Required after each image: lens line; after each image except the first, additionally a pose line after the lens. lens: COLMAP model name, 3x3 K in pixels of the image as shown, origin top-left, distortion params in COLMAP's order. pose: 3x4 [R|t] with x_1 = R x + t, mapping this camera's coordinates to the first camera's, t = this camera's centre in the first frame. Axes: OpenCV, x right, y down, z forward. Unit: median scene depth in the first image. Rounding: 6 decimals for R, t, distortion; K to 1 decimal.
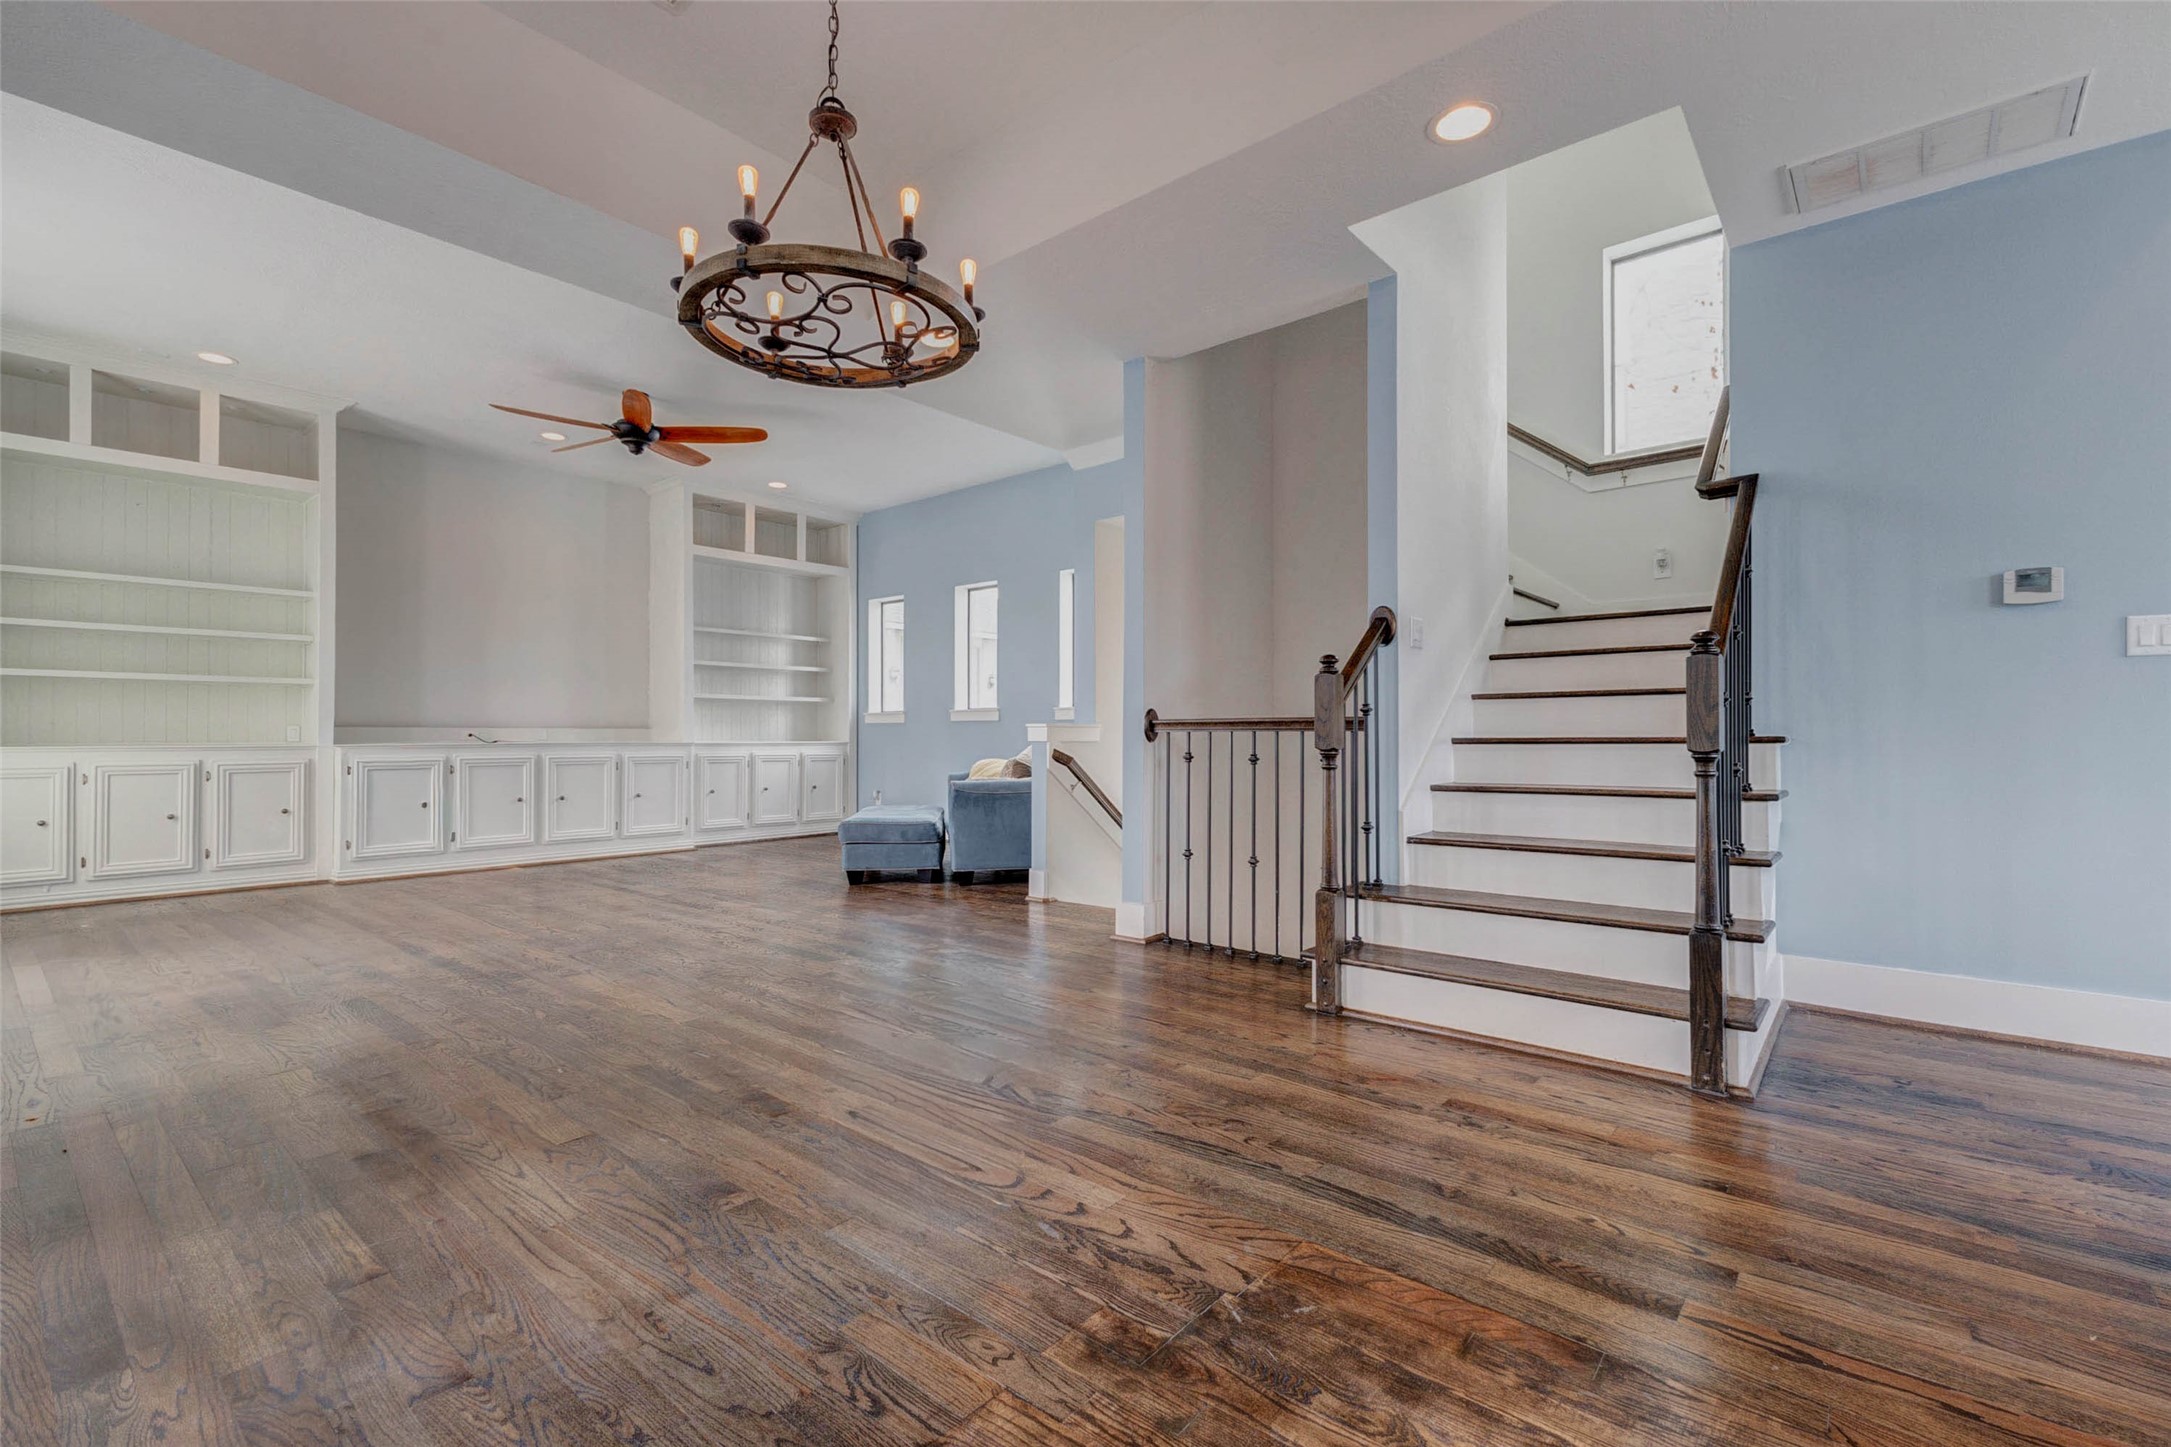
lens RADIAL K [[941.2, 0, 1086.4], [0, 941.2, 734.8], [0, 0, 1]] dist [0.002262, 0.000460]
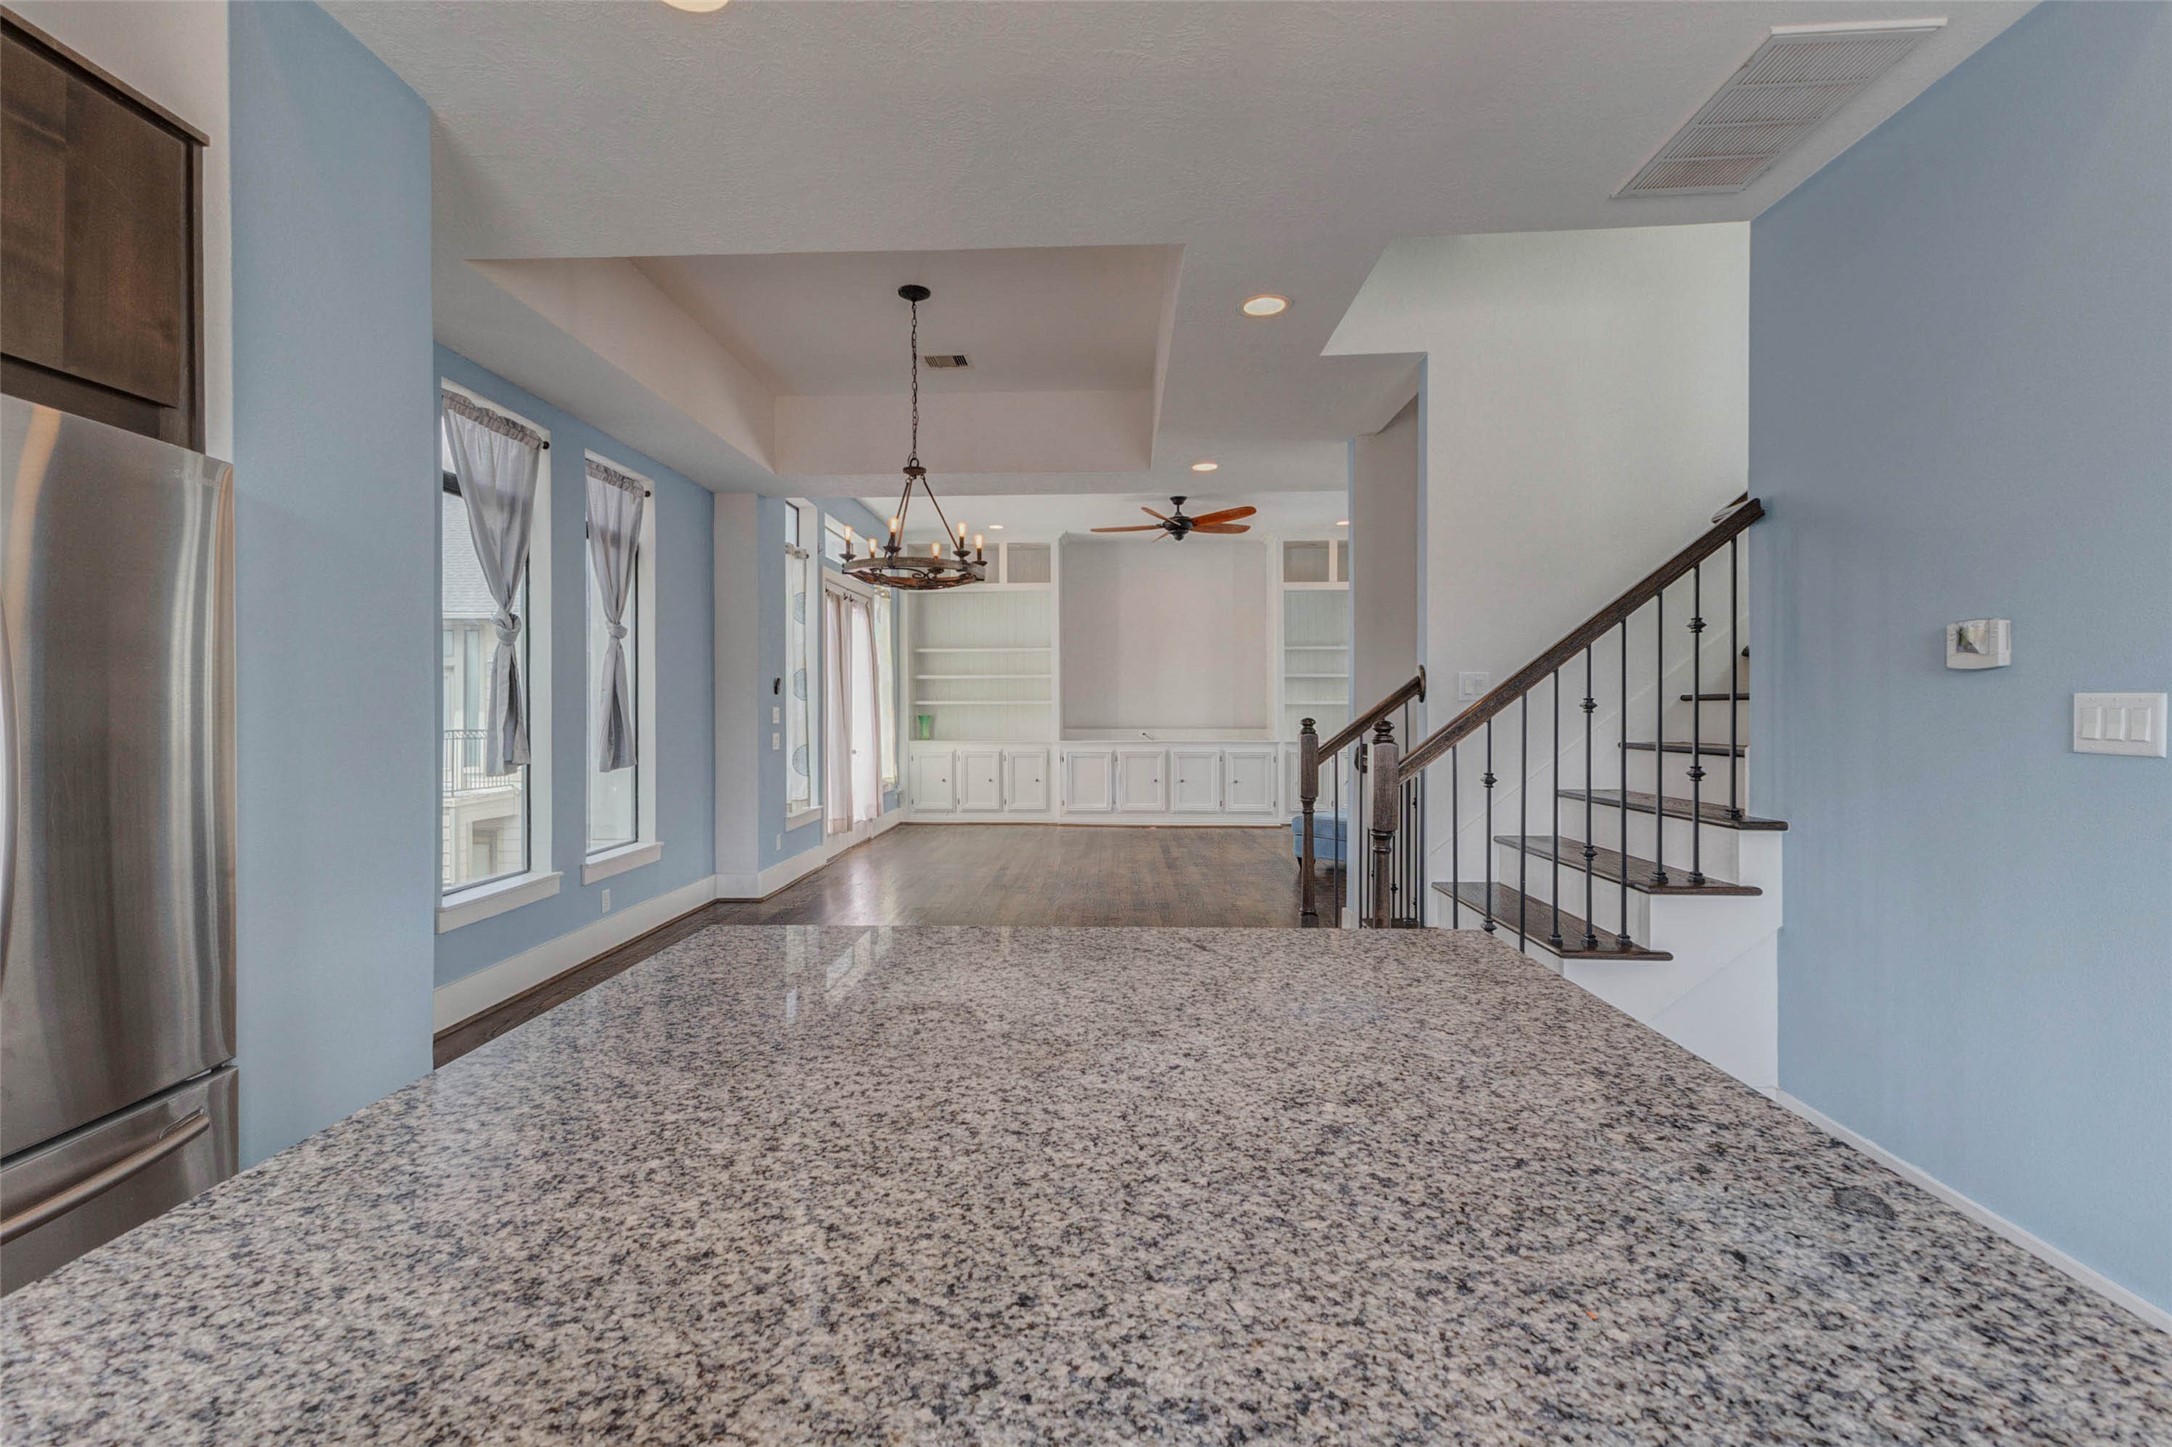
lens RADIAL K [[941.7, 0, 1072.8], [0, 941.7, 710.9], [0, 0, 1]] dist [0.002262, 0.000460]
pose [[0.610908, 0.002464, -0.791697, 0.507390], [0.003440, 0.999977, 0.005767, -0.050373], [0.791694, -0.006246, 0.610886, 0.015114]]
